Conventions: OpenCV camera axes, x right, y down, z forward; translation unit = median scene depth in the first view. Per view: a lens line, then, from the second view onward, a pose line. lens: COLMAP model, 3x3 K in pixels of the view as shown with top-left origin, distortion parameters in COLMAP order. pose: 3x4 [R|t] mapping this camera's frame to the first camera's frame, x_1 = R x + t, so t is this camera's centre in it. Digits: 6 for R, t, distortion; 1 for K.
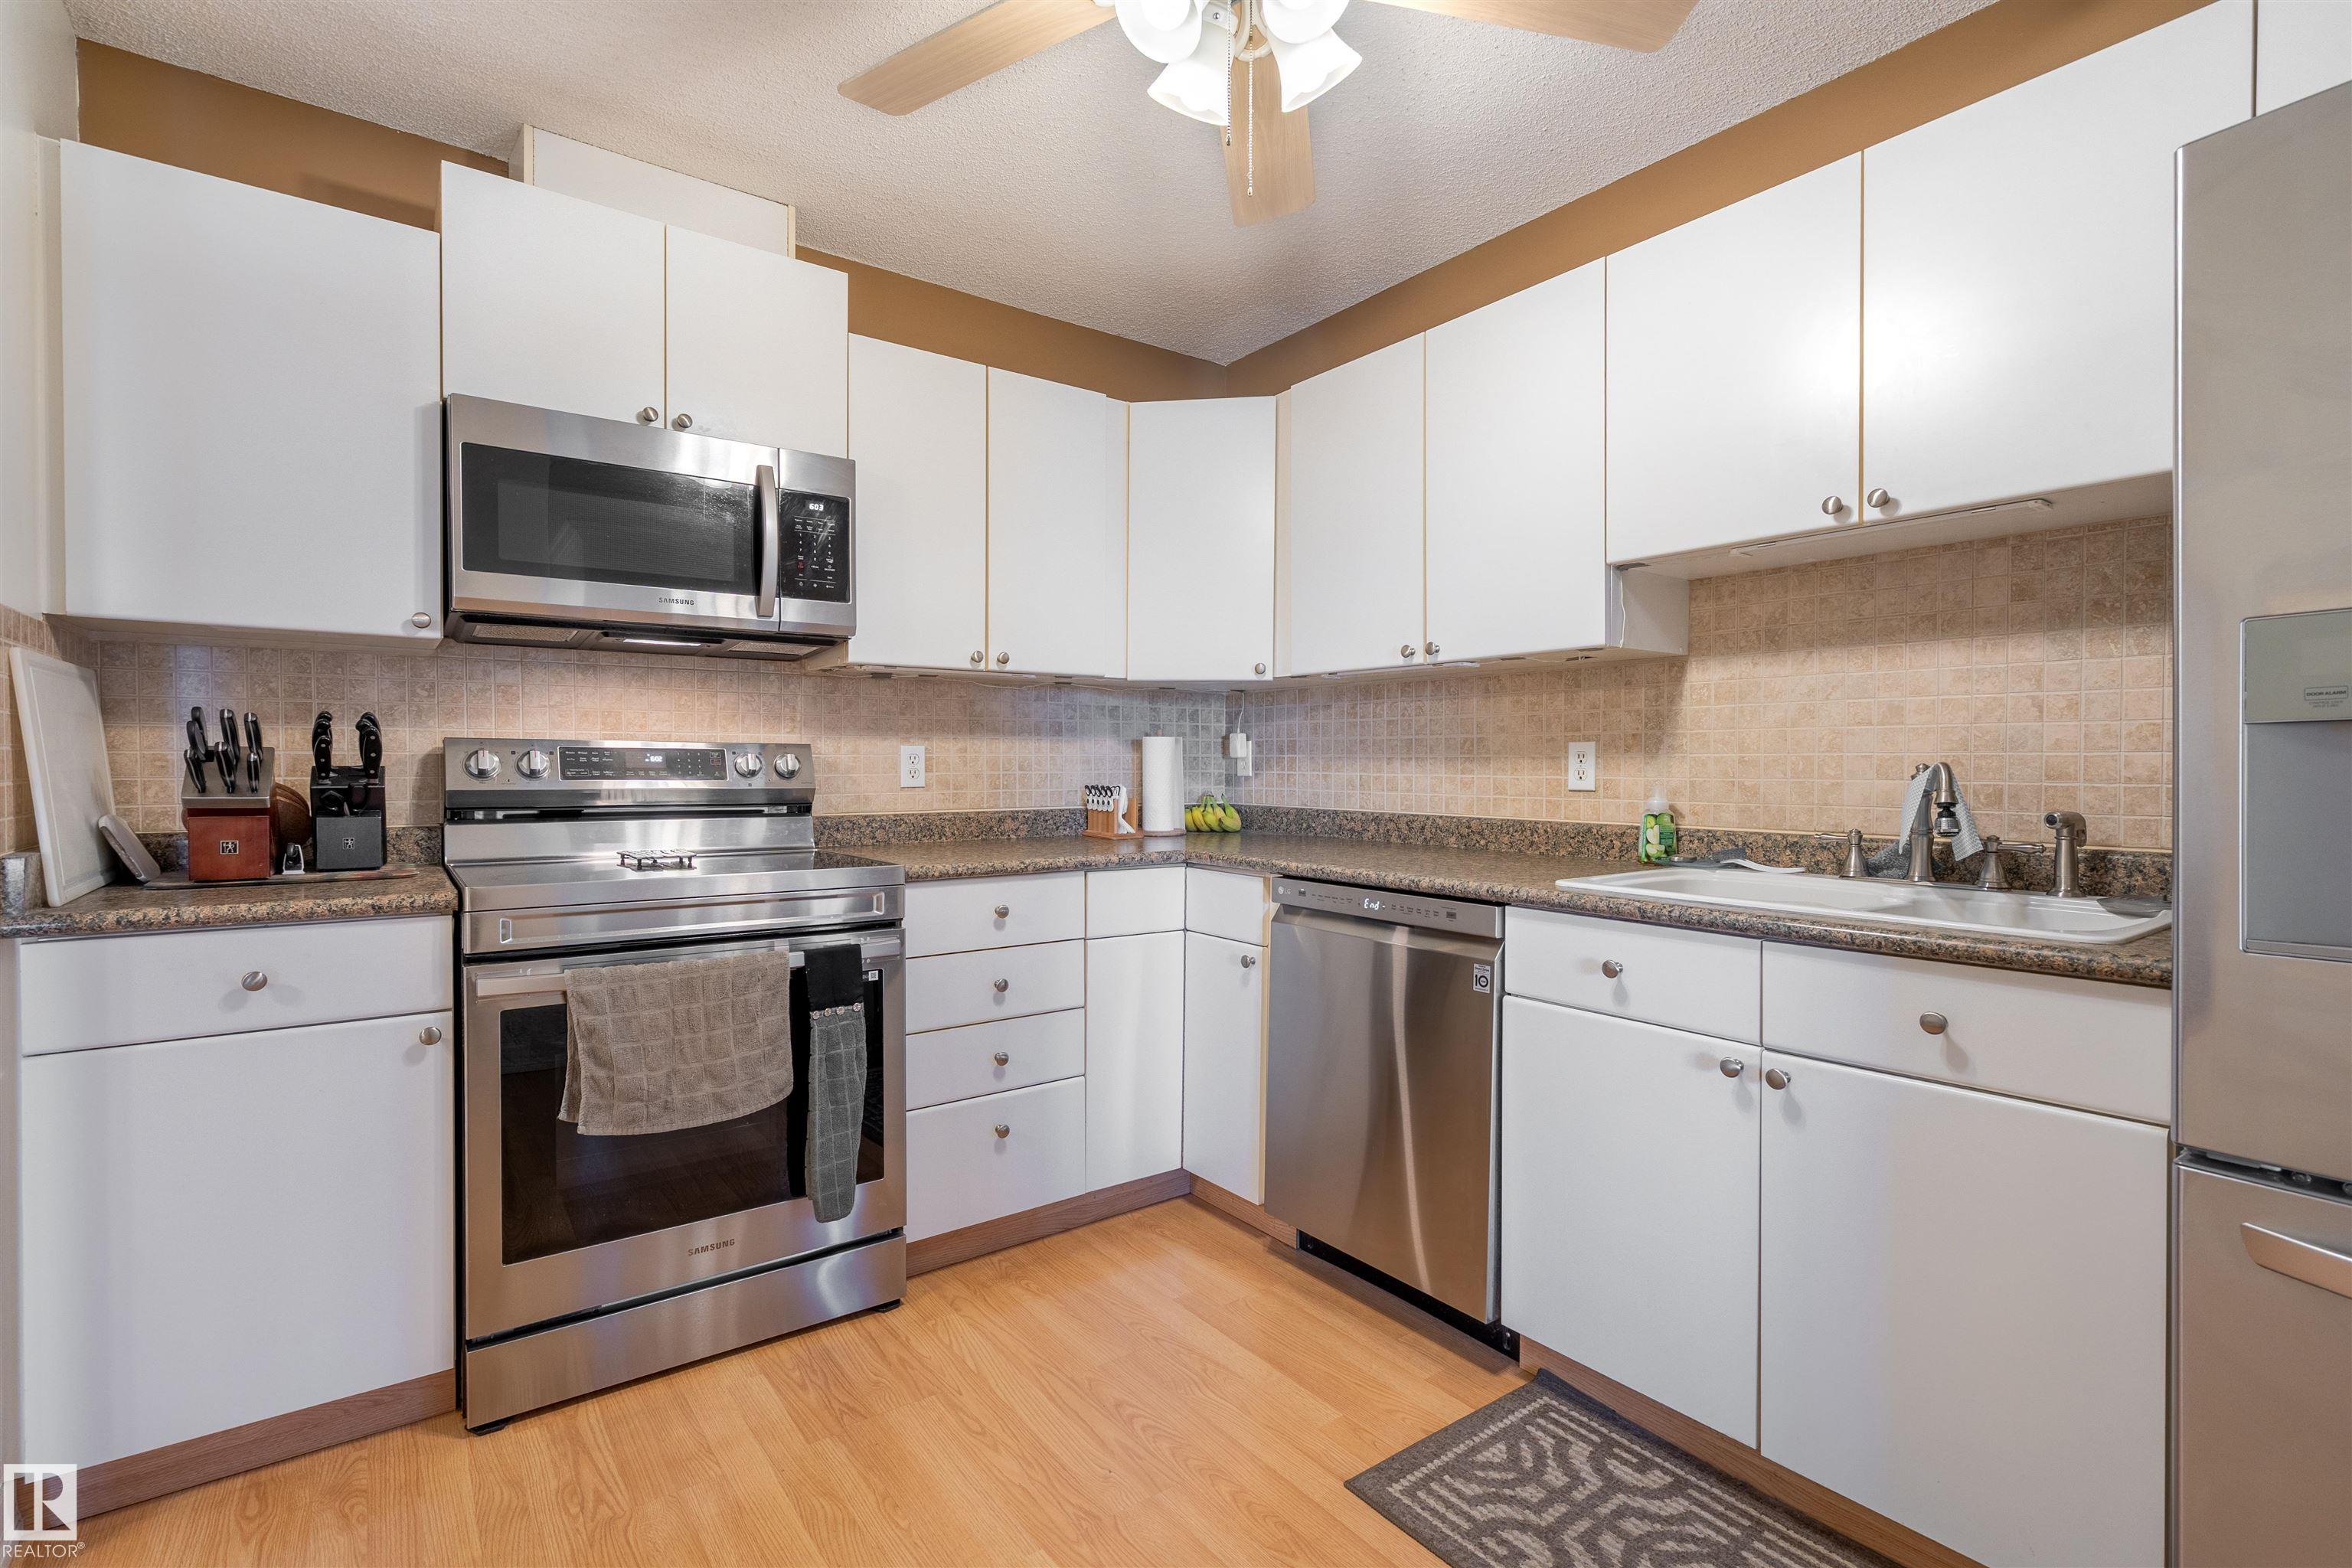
lens RADIAL K [[1071.6, 0, 1181.5], [0, 1071.6, 787.0], [0, 0, 1]] dist [-0.007993, 0.007930]
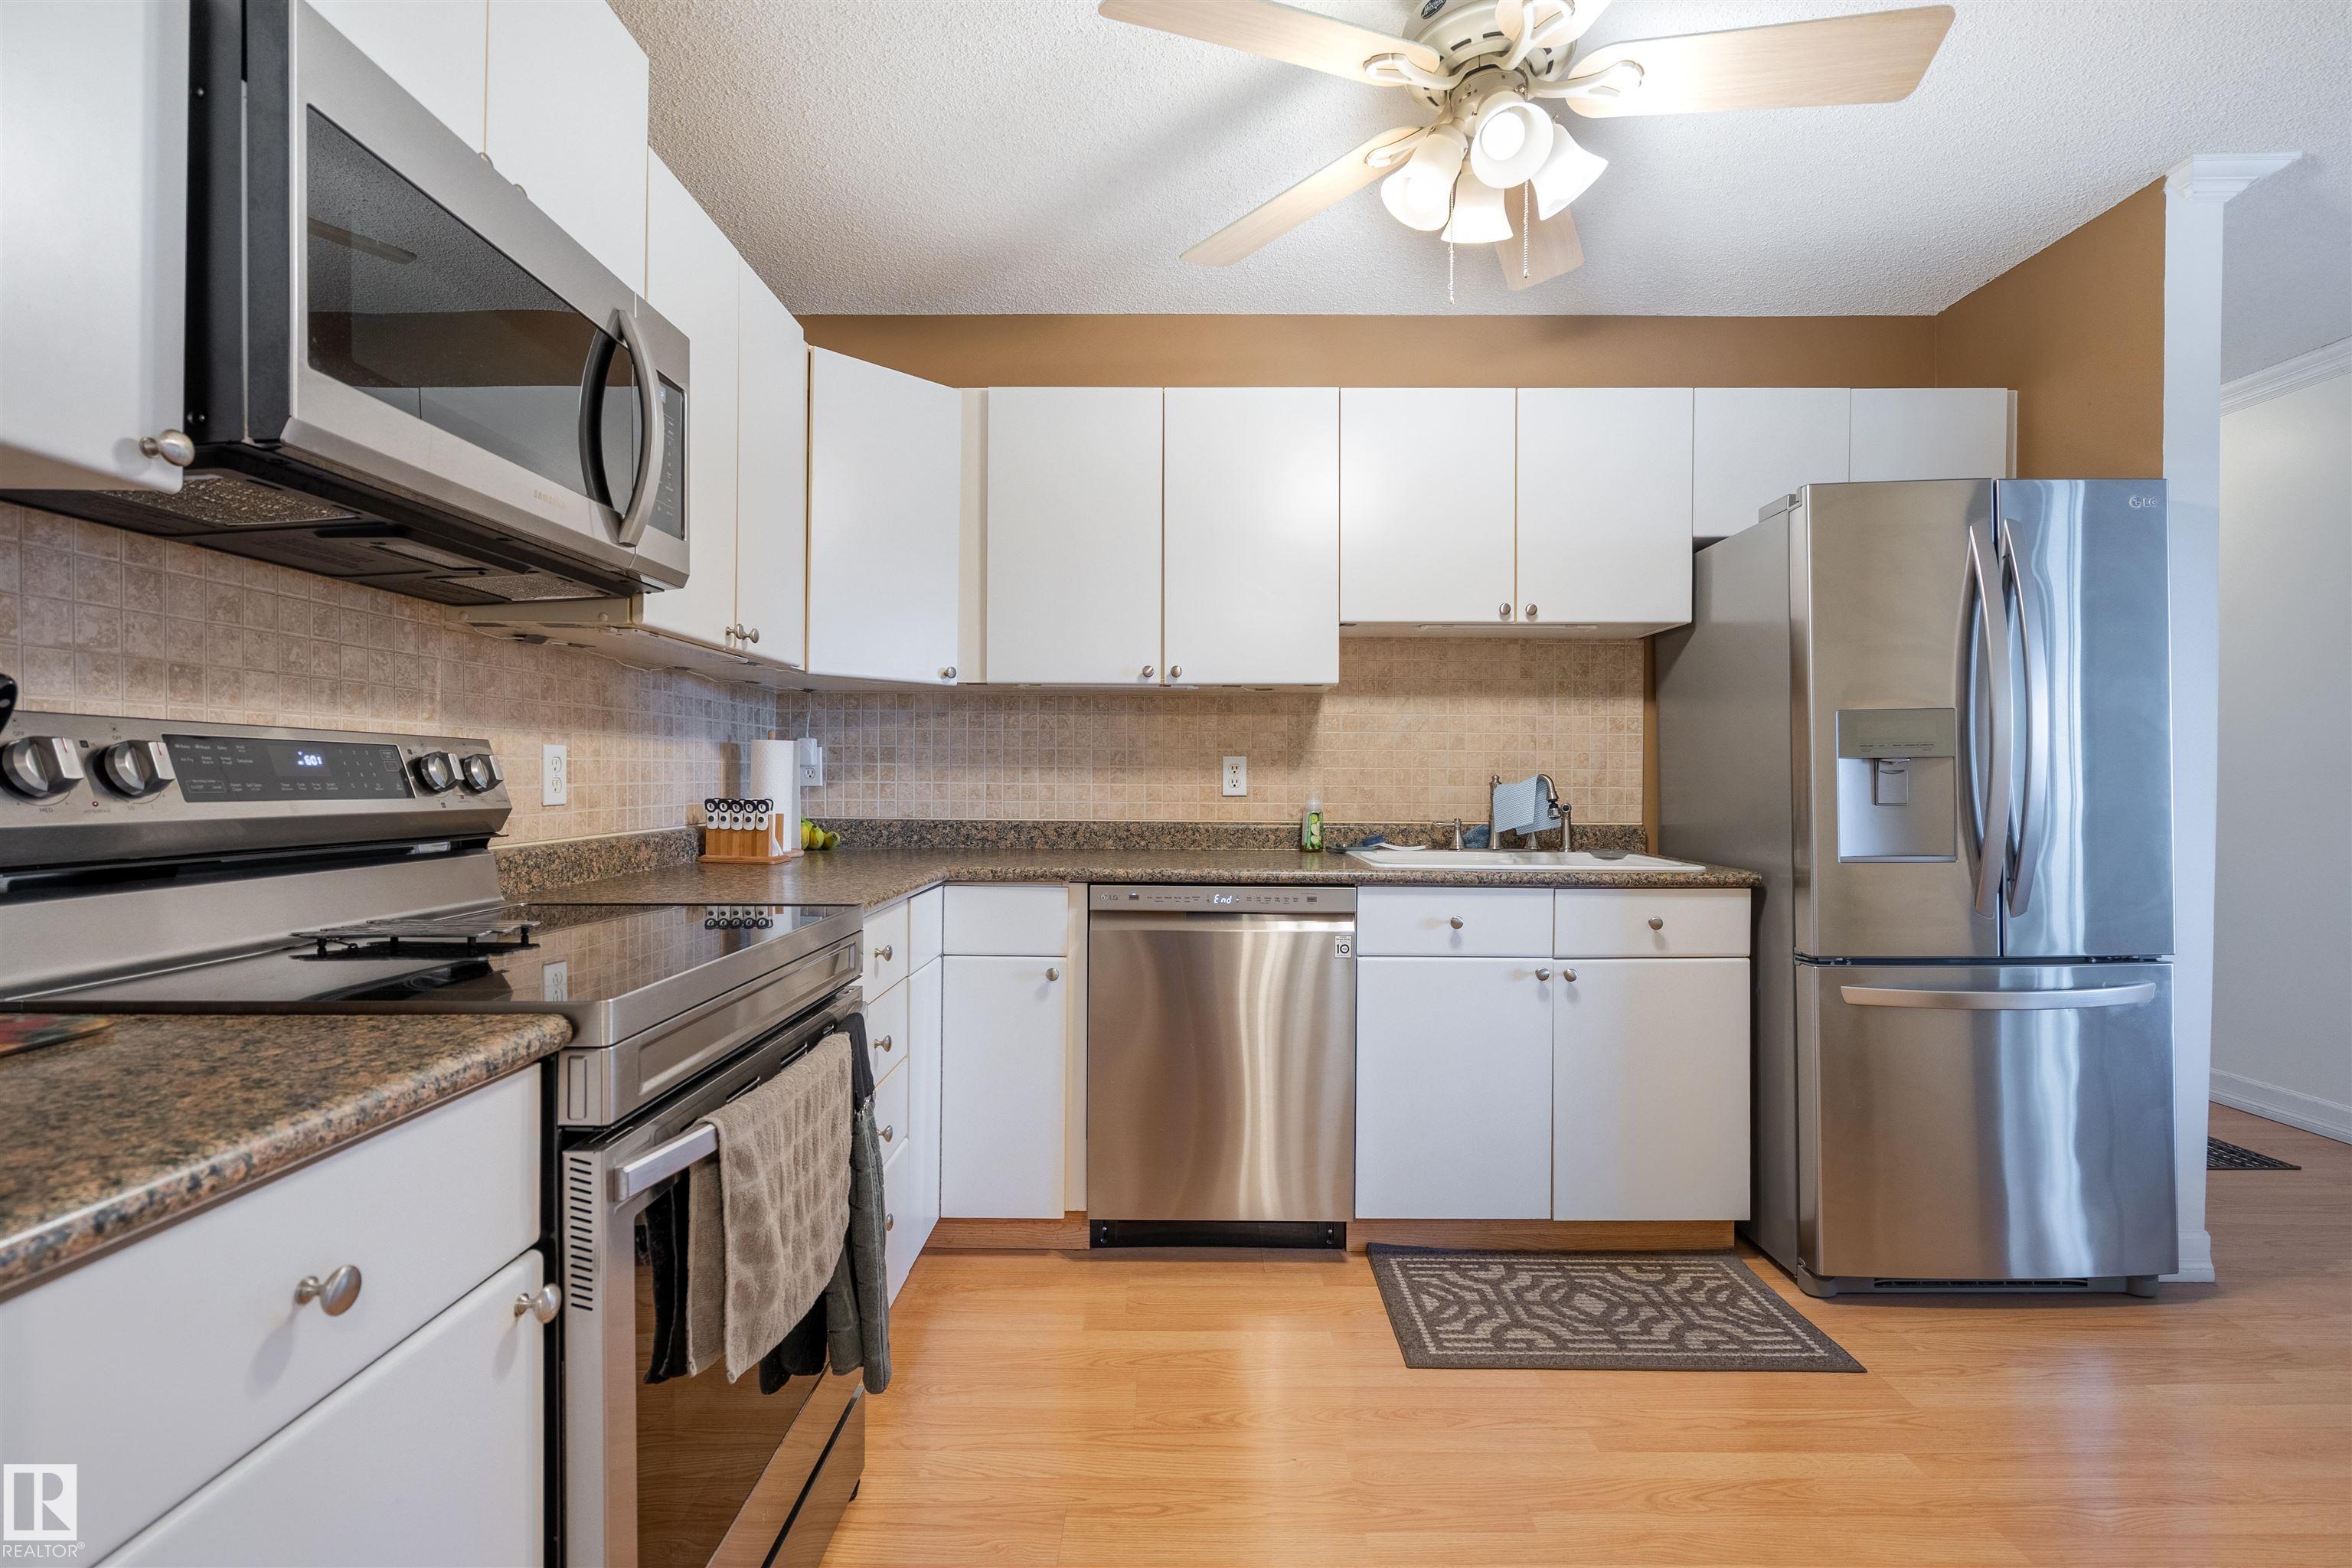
lens RADIAL K [[1071.6, 0, 1166.3], [0, 1071.6, 788.7], [0, 0, 1]] dist [-0.007993, 0.007930]
pose [[0.605411, -0.008044, 0.795872, -0.707631], [0.013140, 0.999914, 0.000111, -0.006613], [-0.795804, 0.010391, 0.605465, 0.344866]]
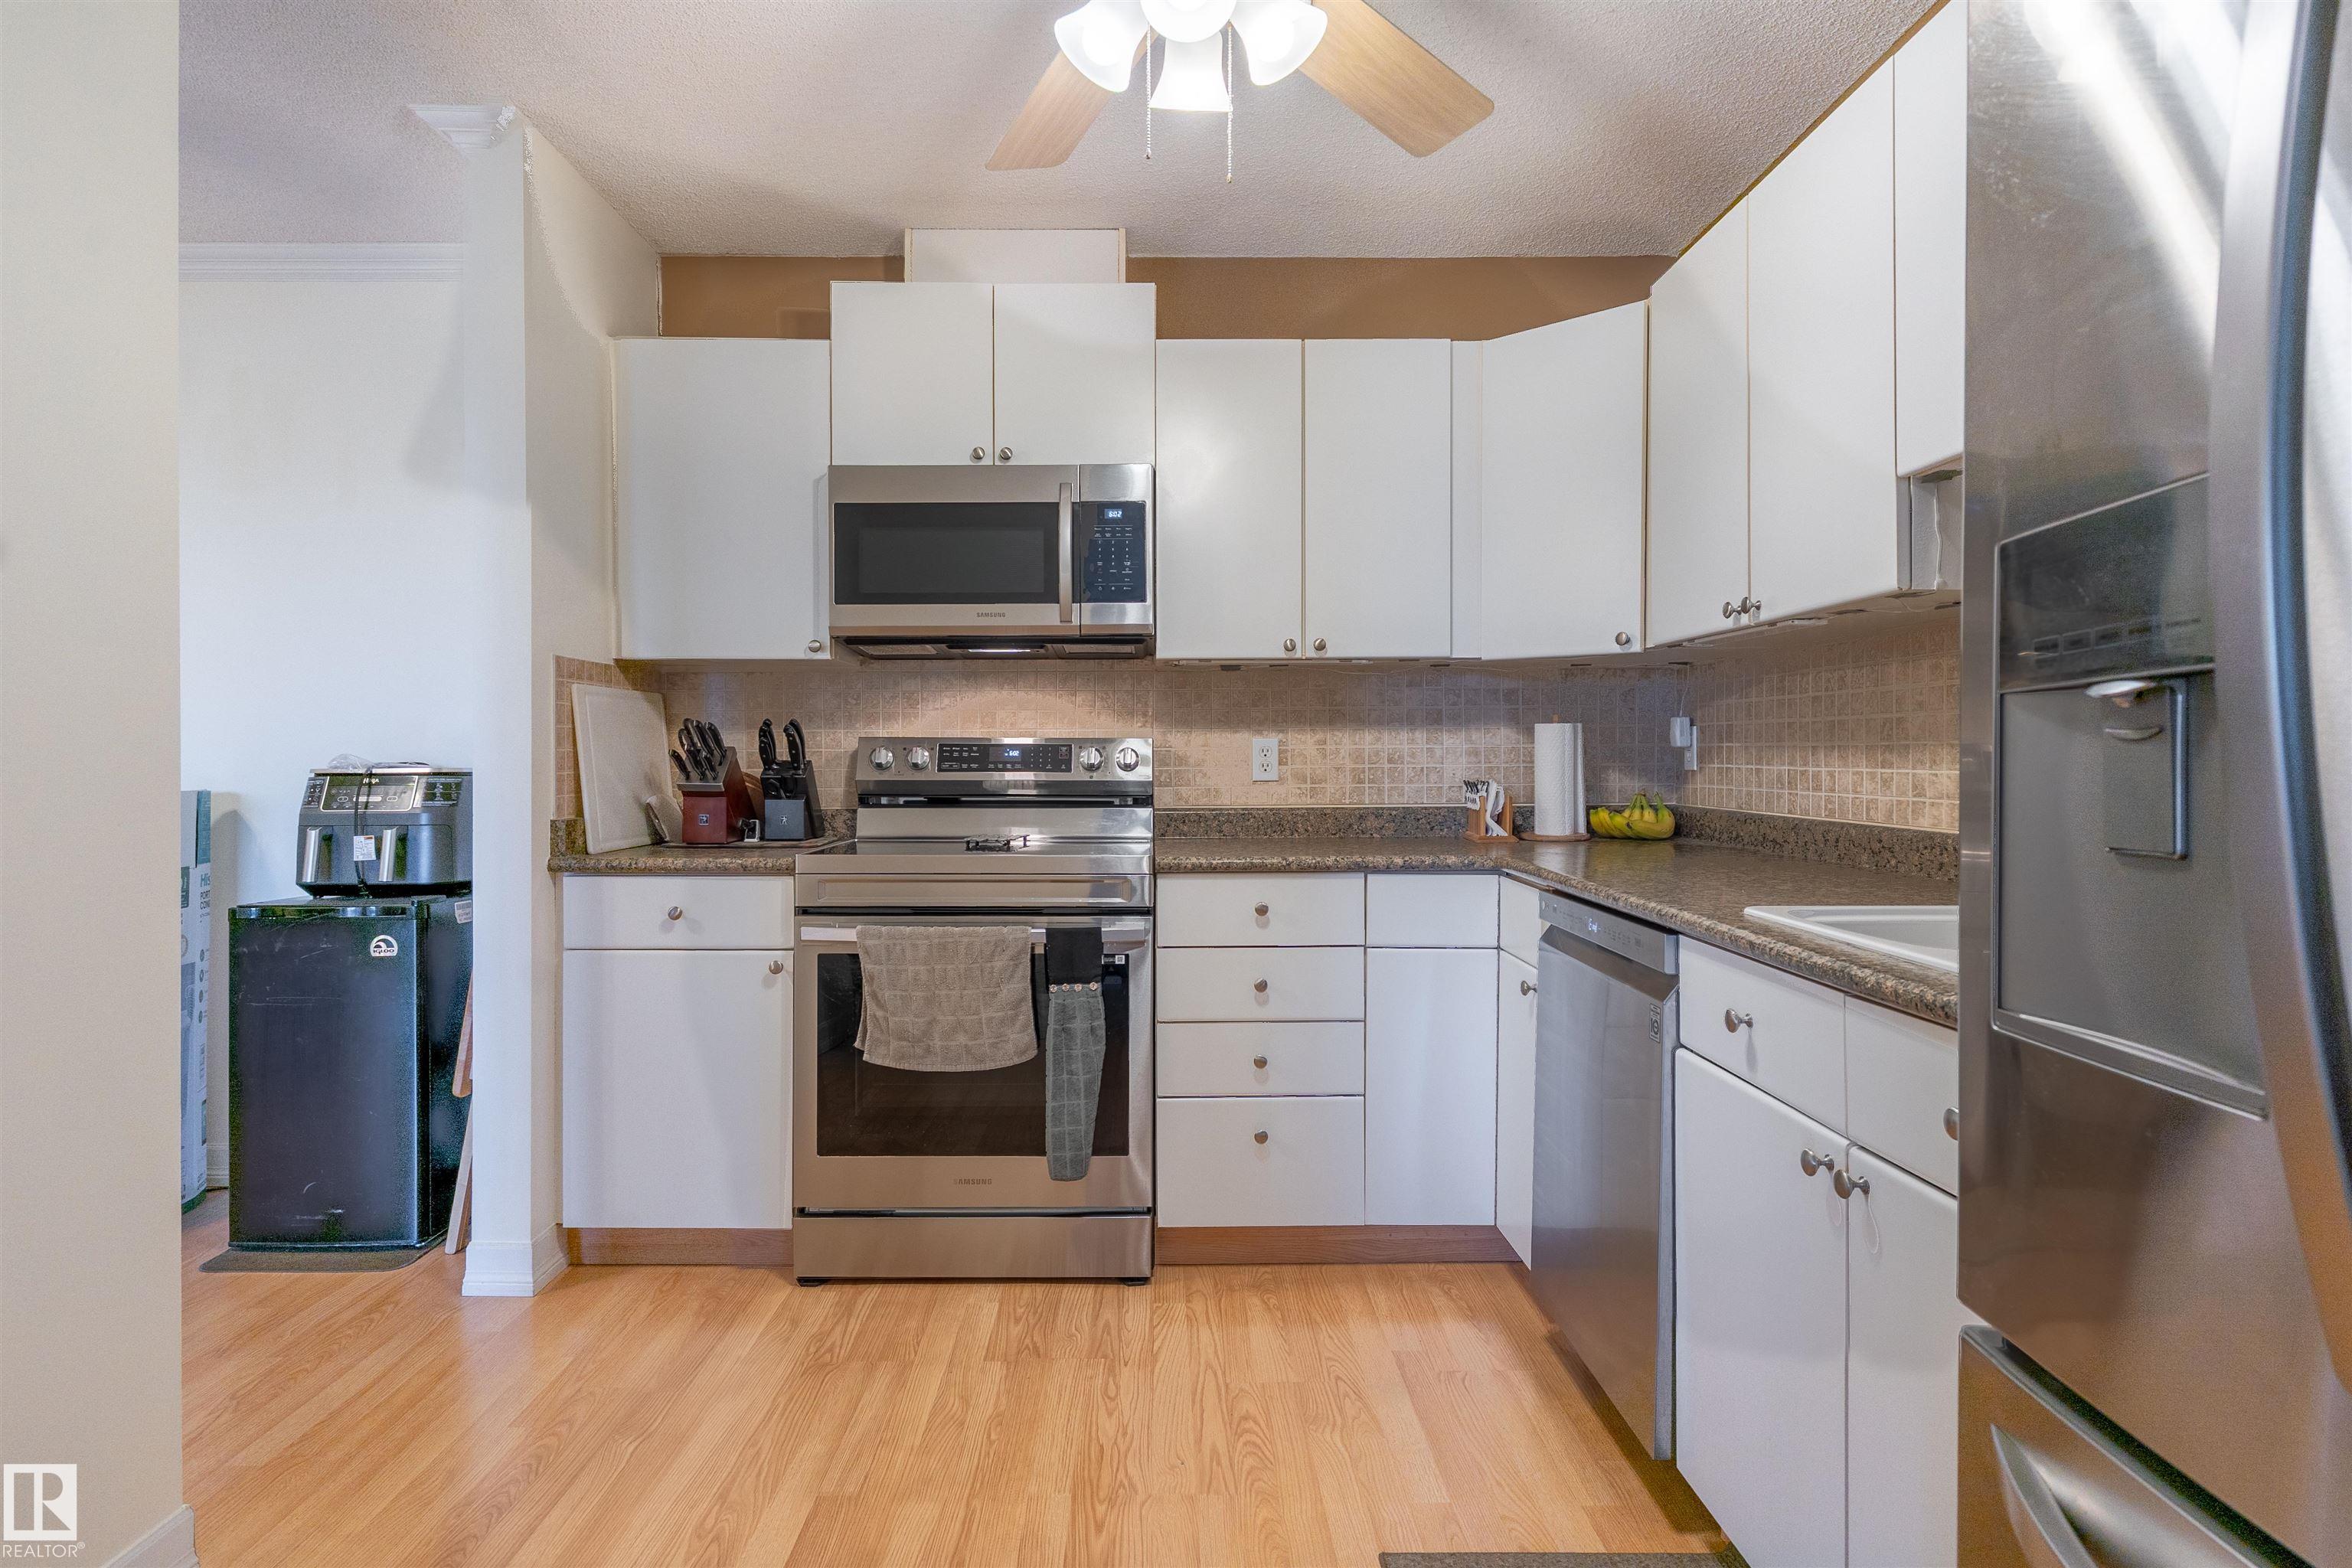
lens RADIAL K [[1293.2, 0, 1182.8], [0, 1293.2, 772.0], [0, 0, 1]] dist [0.003646, -0.000093]
pose [[0.810164, 0.002999, -0.586195, 0.475012], [-0.008607, 0.999940, -0.006779, 0.000890], [0.586140, 0.010537, 0.810141, 0.008848]]
